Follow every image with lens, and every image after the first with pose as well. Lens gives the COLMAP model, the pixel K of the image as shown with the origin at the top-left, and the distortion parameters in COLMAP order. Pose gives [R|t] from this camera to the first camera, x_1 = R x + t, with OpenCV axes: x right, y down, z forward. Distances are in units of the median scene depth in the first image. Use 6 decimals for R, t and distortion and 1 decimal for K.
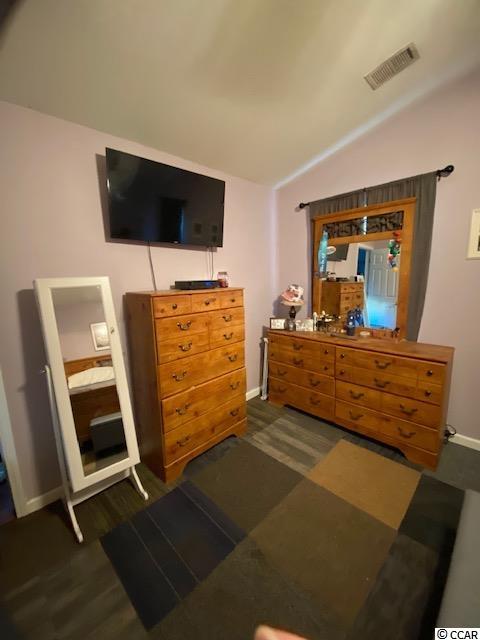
lens RADIAL K [[265.3, 0, 240.3], [0, 265.3, 315.8], [0, 0, 1]] dist [0.002660, -0.000043]
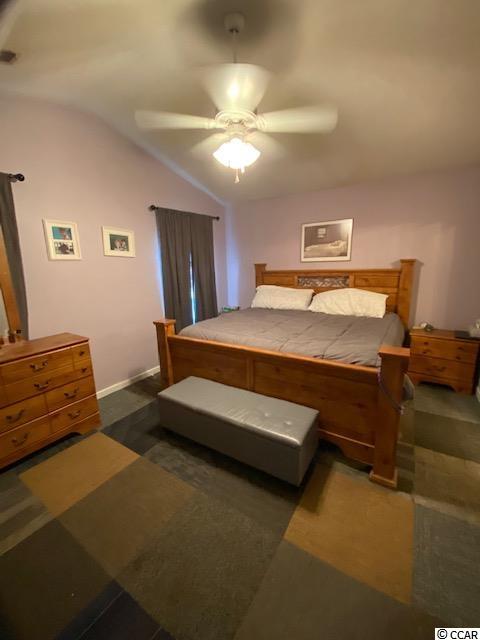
lens RADIAL K [[265.3, 0, 239.4], [0, 265.3, 322.6], [0, 0, 1]] dist [0.002660, -0.000043]
pose [[-0.188649, -0.186370, 0.964198, -0.525450], [0.197664, 0.954527, 0.223174, -0.041550], [-0.961946, 0.232689, -0.143232, 0.409800]]
